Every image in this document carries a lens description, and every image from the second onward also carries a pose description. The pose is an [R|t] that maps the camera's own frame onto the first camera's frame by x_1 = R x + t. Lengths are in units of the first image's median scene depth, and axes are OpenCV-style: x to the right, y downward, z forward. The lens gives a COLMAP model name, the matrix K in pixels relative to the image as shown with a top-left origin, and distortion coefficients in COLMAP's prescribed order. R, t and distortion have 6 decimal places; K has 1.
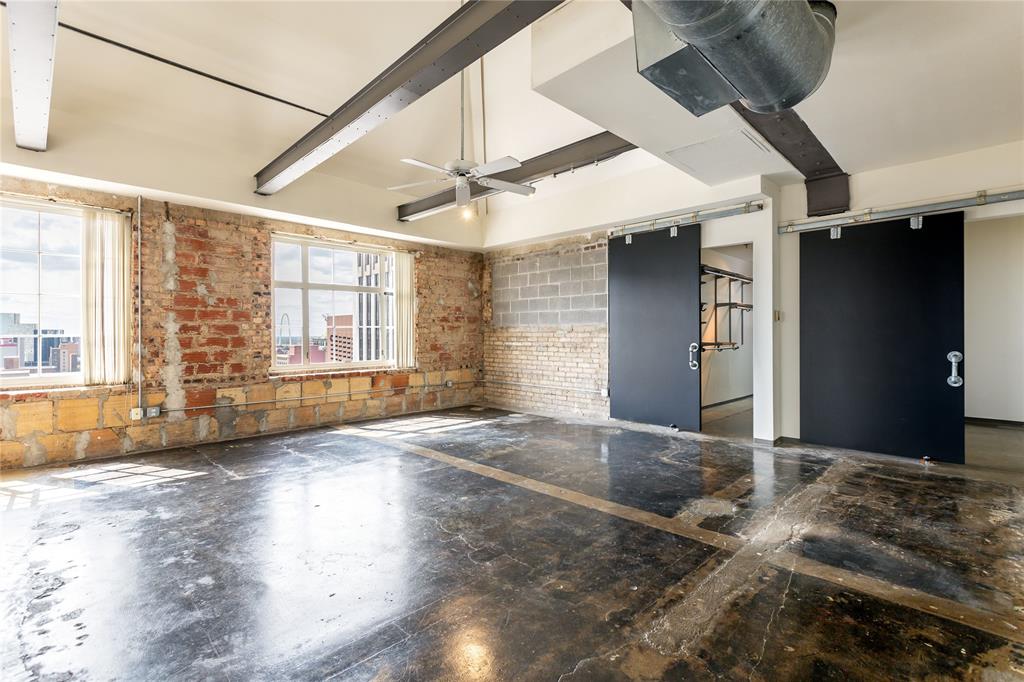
lens RADIAL K [[465.3, 0, 516.5], [0, 465.3, 335.3], [0, 0, 1]] dist [0.000378, -0.000888]
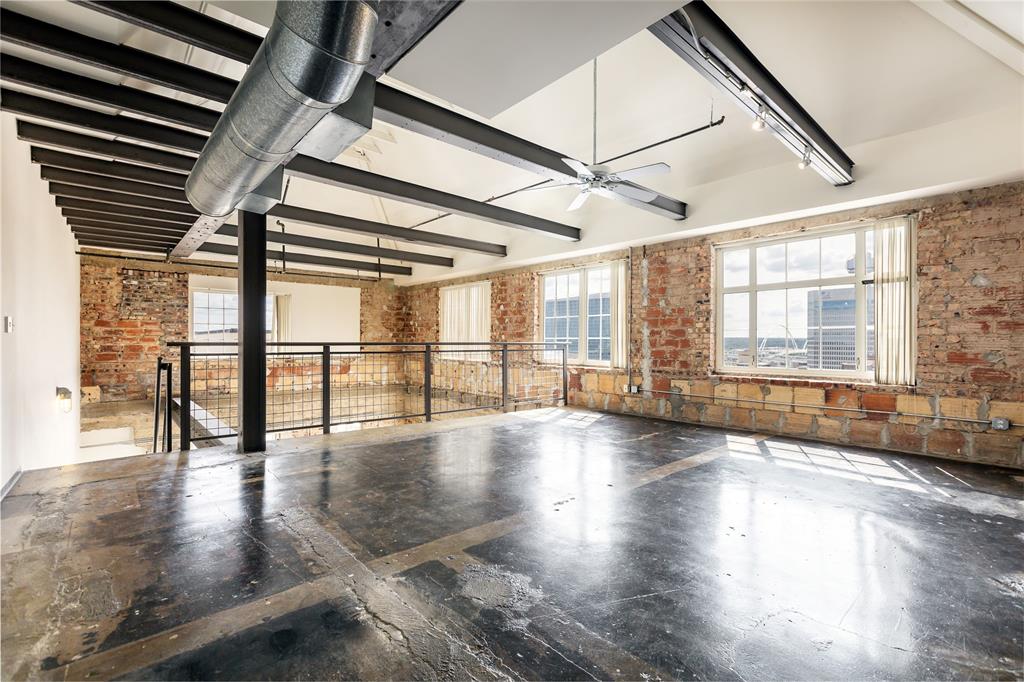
lens RADIAL K [[465.3, 0, 517.9], [0, 465.3, 341.7], [0, 0, 1]] dist [0.000378, -0.000888]
pose [[-0.062078, 0.007036, -0.998046, 0.653826], [-0.003137, 0.999969, 0.007244, 0.002664], [0.998066, 0.003581, -0.062054, 0.642265]]
